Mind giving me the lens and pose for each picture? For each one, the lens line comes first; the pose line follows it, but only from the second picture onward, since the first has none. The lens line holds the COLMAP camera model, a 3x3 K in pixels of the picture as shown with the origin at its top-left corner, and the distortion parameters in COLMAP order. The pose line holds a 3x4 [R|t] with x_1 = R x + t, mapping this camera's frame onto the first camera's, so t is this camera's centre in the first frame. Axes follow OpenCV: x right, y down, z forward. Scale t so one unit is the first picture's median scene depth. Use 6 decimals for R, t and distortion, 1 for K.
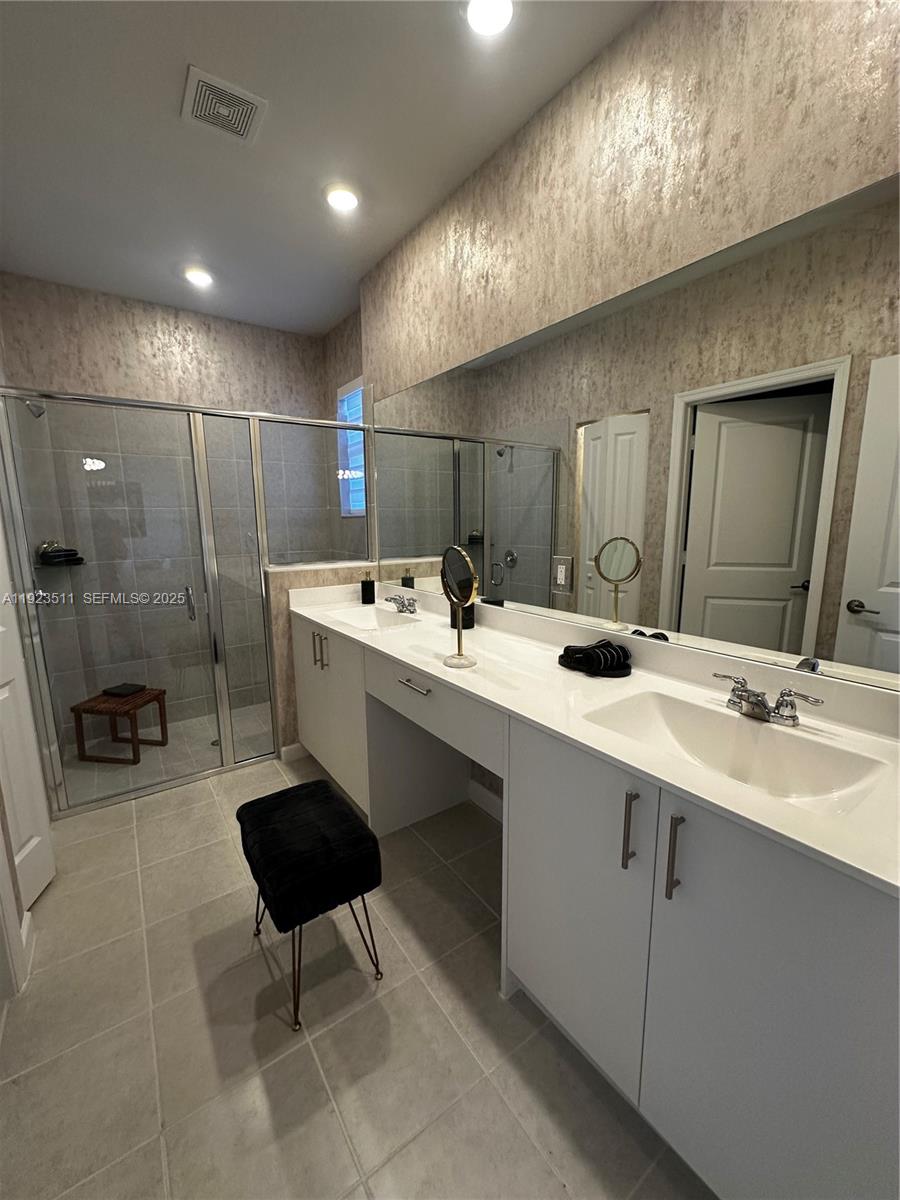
lens RADIAL K [[479.3, 0, 448.4], [0, 479.3, 600.1], [0, 0, 1]] dist [-0.003980, 0.001149]
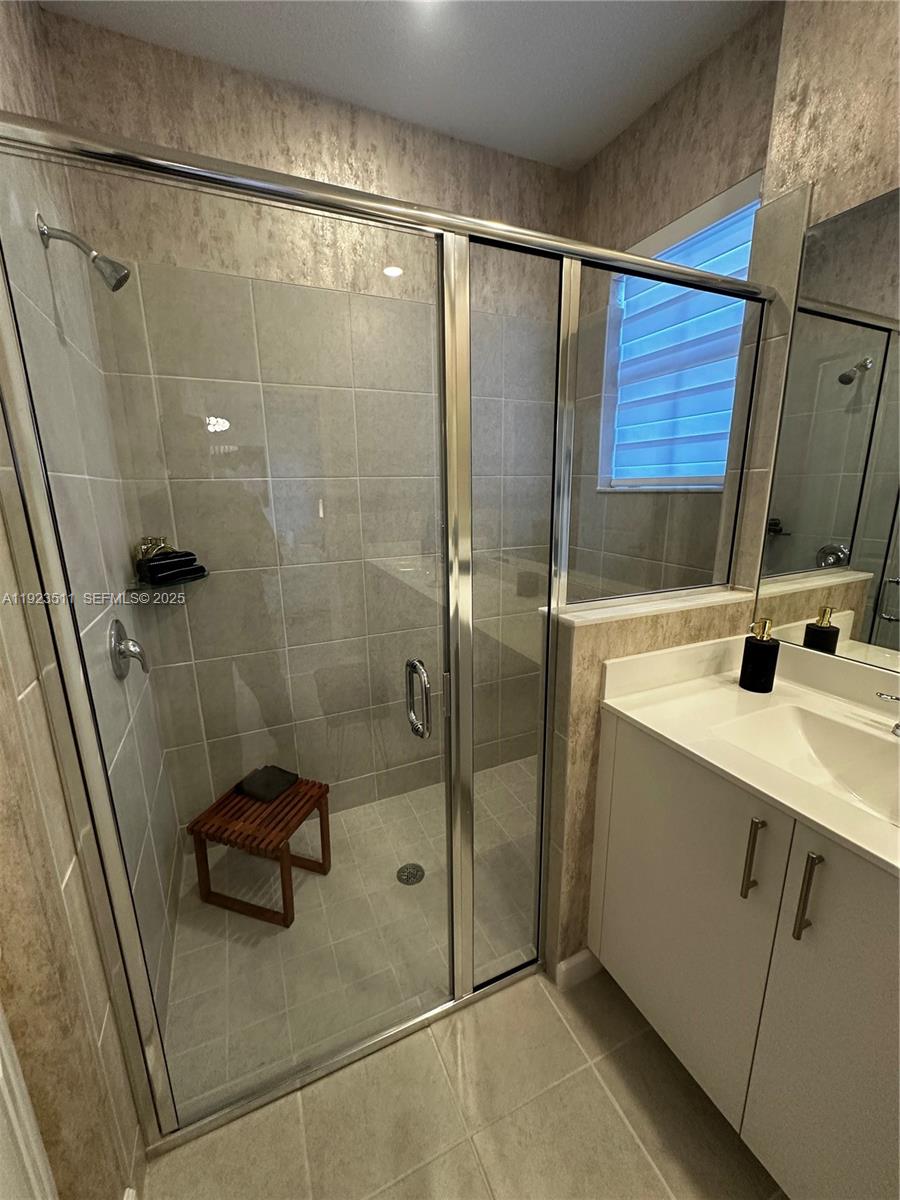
lens RADIAL K [[479.3, 0, 449.8], [0, 479.3, 599.7], [0, 0, 1]] dist [-0.003980, 0.001149]
pose [[0.982007, 0.042468, -0.184009, -0.351161], [-0.029226, 0.996823, 0.074086, -0.097015], [0.186571, -0.067375, 0.980129, 0.468066]]
